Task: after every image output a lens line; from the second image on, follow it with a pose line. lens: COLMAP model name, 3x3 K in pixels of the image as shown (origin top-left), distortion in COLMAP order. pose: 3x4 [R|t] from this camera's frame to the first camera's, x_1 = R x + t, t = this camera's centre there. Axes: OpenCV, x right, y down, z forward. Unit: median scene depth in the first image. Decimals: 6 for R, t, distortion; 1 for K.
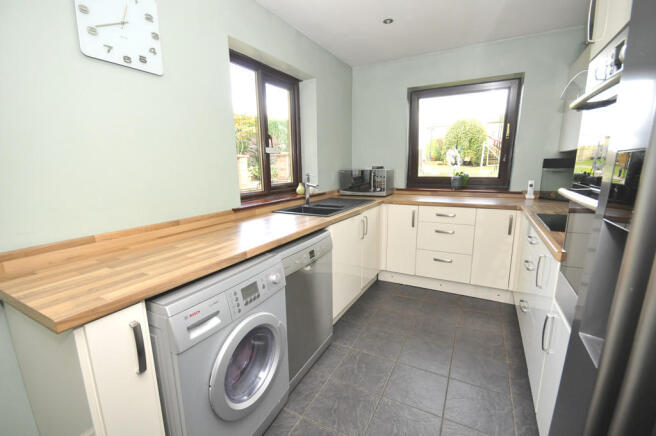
lens RADIAL K [[285.9, 0, 326.3], [0, 285.9, 220.3], [0, 0, 1]] dist [0.002071, -0.013883]
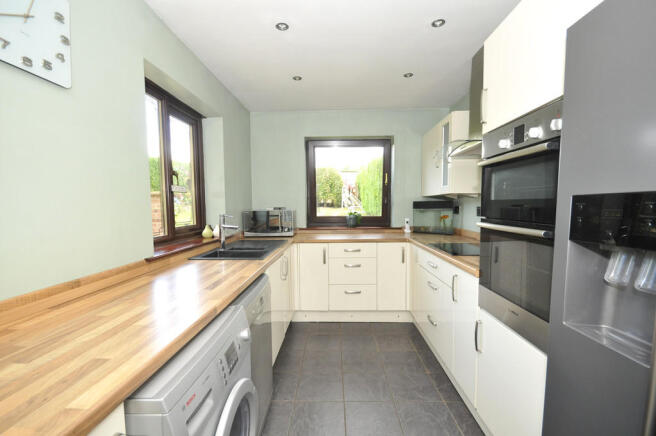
lens RADIAL K [[285.9, 0, 326.3], [0, 285.9, 220.3], [0, 0, 1]] dist [0.002071, -0.013883]
pose [[0.893693, -0.018426, 0.448301, -0.169852], [0.081880, 0.989076, -0.122577, -0.005570], [-0.441145, 0.146253, 0.885438, 0.042488]]
